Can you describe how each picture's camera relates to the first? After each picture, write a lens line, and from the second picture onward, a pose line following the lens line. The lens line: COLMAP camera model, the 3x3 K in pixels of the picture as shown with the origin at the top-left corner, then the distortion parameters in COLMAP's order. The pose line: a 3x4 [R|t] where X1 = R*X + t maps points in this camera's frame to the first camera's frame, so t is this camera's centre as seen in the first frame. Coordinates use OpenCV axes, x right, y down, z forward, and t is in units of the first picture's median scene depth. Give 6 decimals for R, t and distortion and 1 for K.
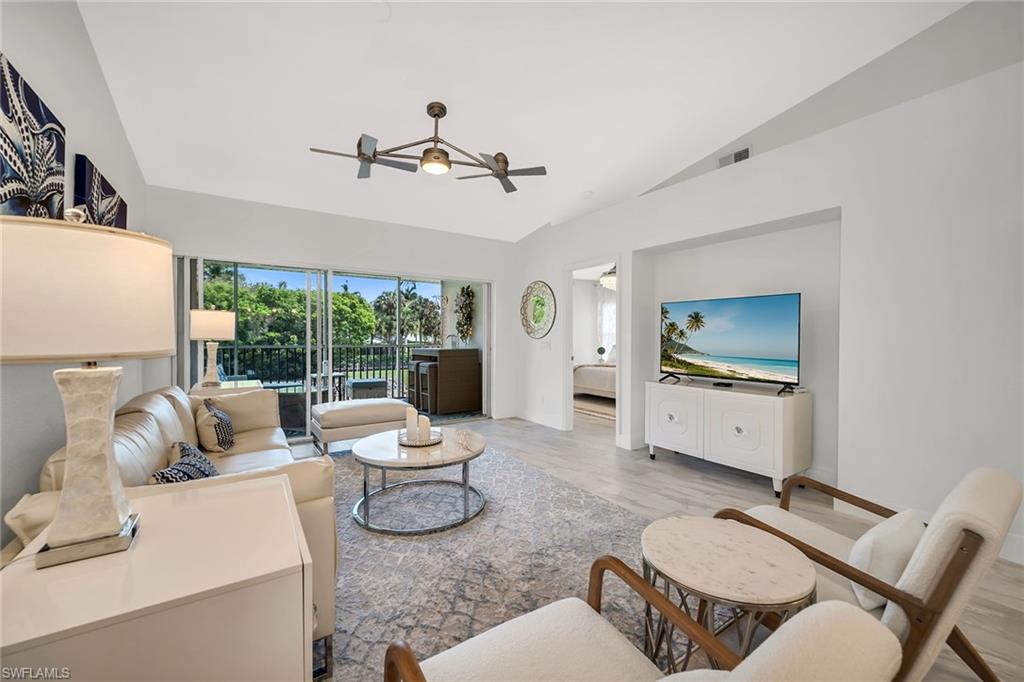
lens RADIAL K [[409.5, 0, 521.6], [0, 409.5, 337.3], [0, 0, 1]] dist [-0.001660, -0.000052]
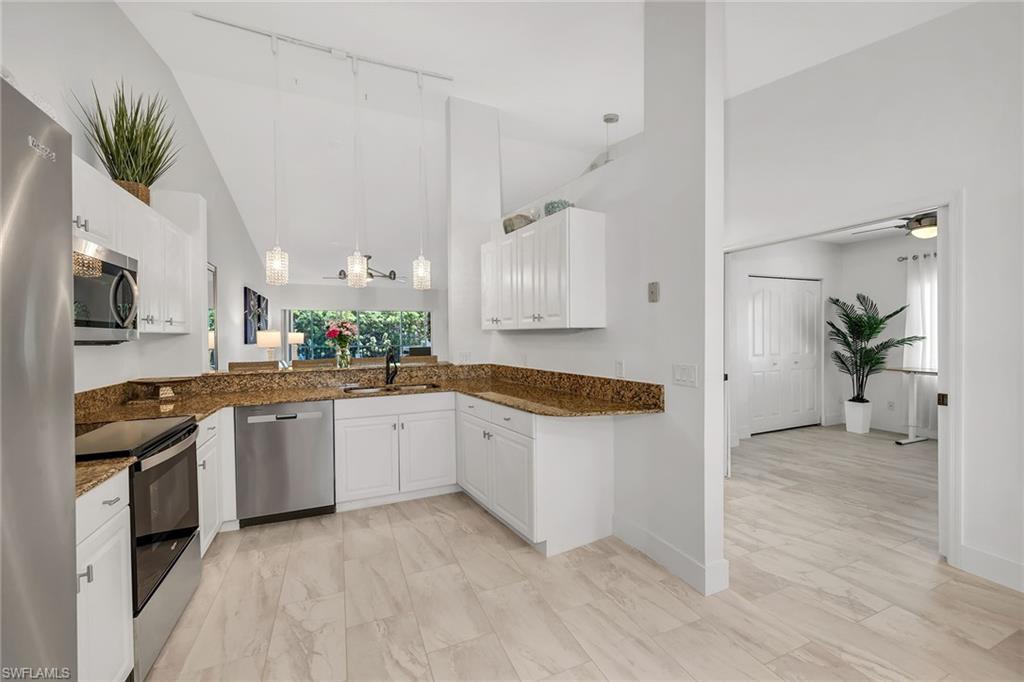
lens RADIAL K [[398.2, 0, 522.2], [0, 398.2, 343.4], [0, 0, 1]] dist [-0.002983, -0.000214]
pose [[0.986119, -0.006843, -0.165901, 0.943280], [0.009740, 0.999814, 0.016653, -0.020028], [0.165756, -0.018038, 0.986002, -1.096090]]
